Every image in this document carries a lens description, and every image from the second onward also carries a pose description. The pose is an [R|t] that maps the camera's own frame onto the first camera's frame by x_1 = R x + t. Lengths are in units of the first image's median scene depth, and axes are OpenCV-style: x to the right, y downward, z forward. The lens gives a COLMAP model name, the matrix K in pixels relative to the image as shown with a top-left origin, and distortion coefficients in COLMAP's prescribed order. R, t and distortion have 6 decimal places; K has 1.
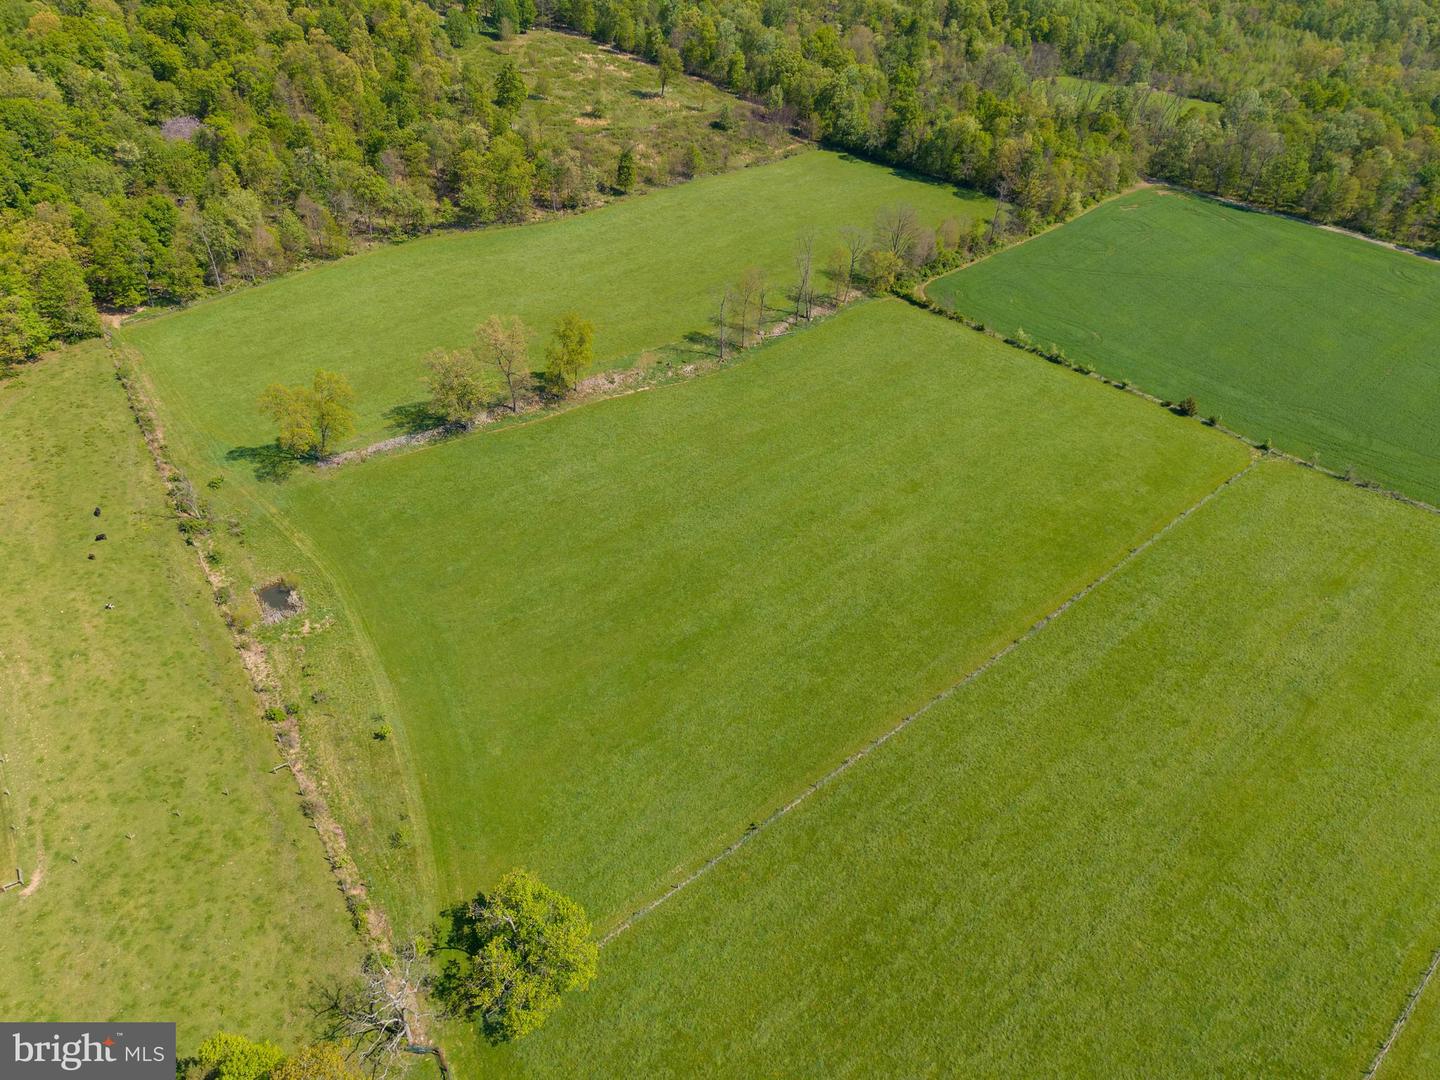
lens RADIAL K [[966.3, 0, 721.5], [0, 966.3, 544.4], [0, 0, 1]] dist [0.027277, -0.026455]
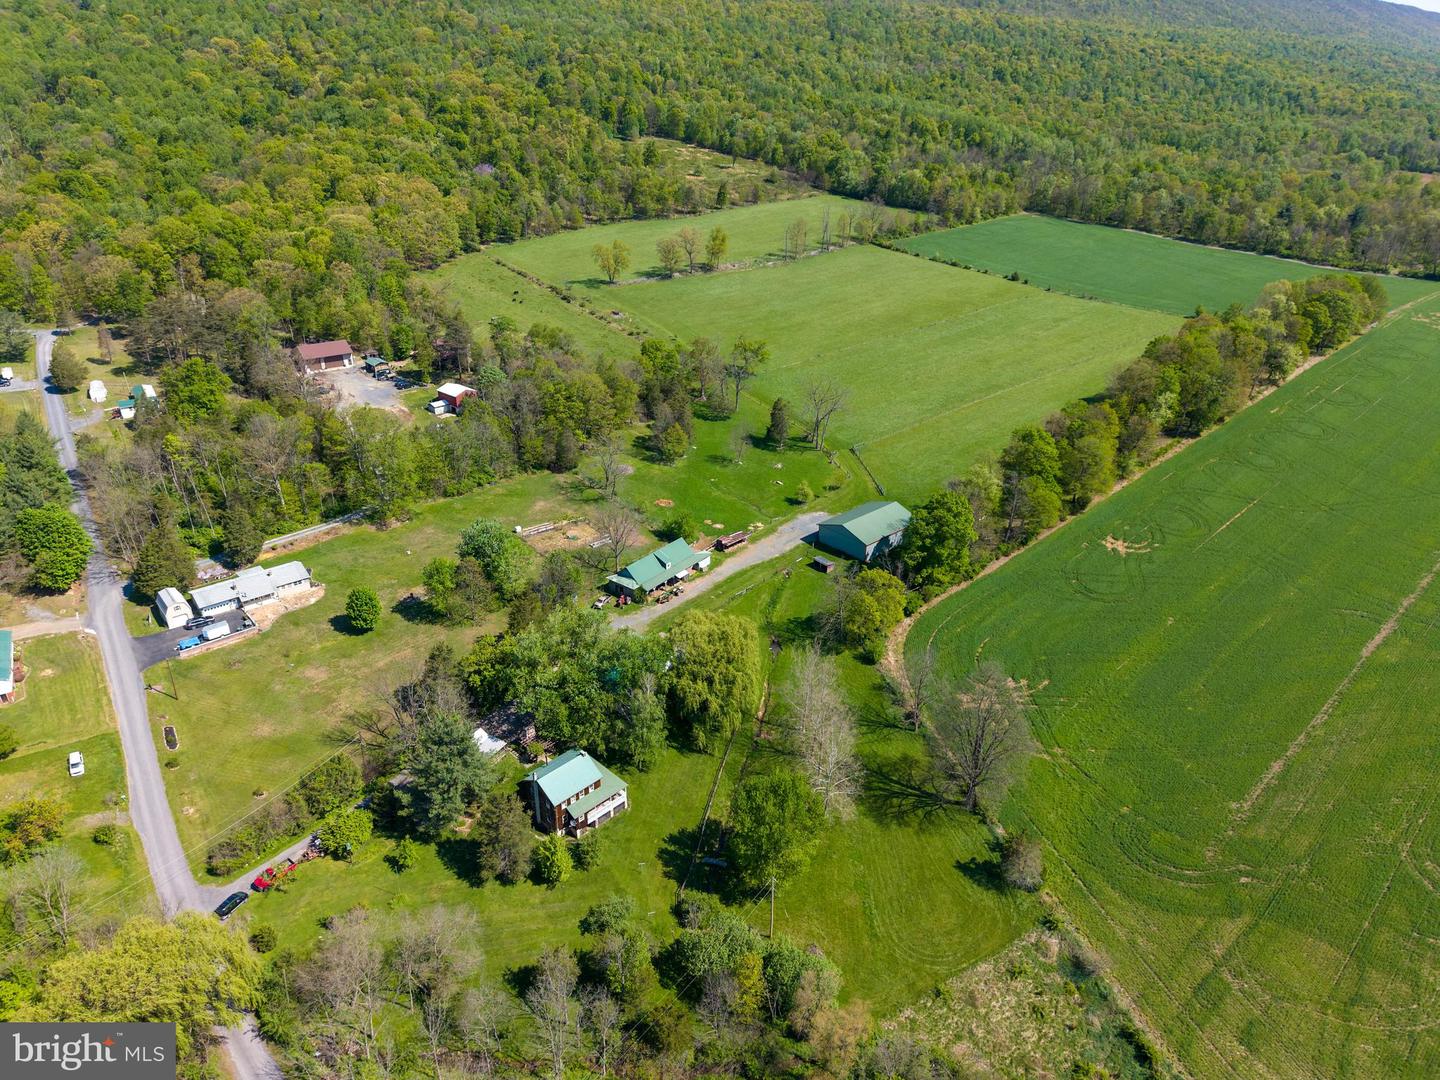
lens RADIAL K [[966.3, 0, 716.1], [0, 966.3, 545.3], [0, 0, 1]] dist [0.027277, -0.026455]
pose [[0.999964, -0.000372, -0.008421, -0.129611], [-0.000770, 0.990808, -0.135274, 0.671848], [0.008394, 0.135275, 0.990772, -0.923028]]
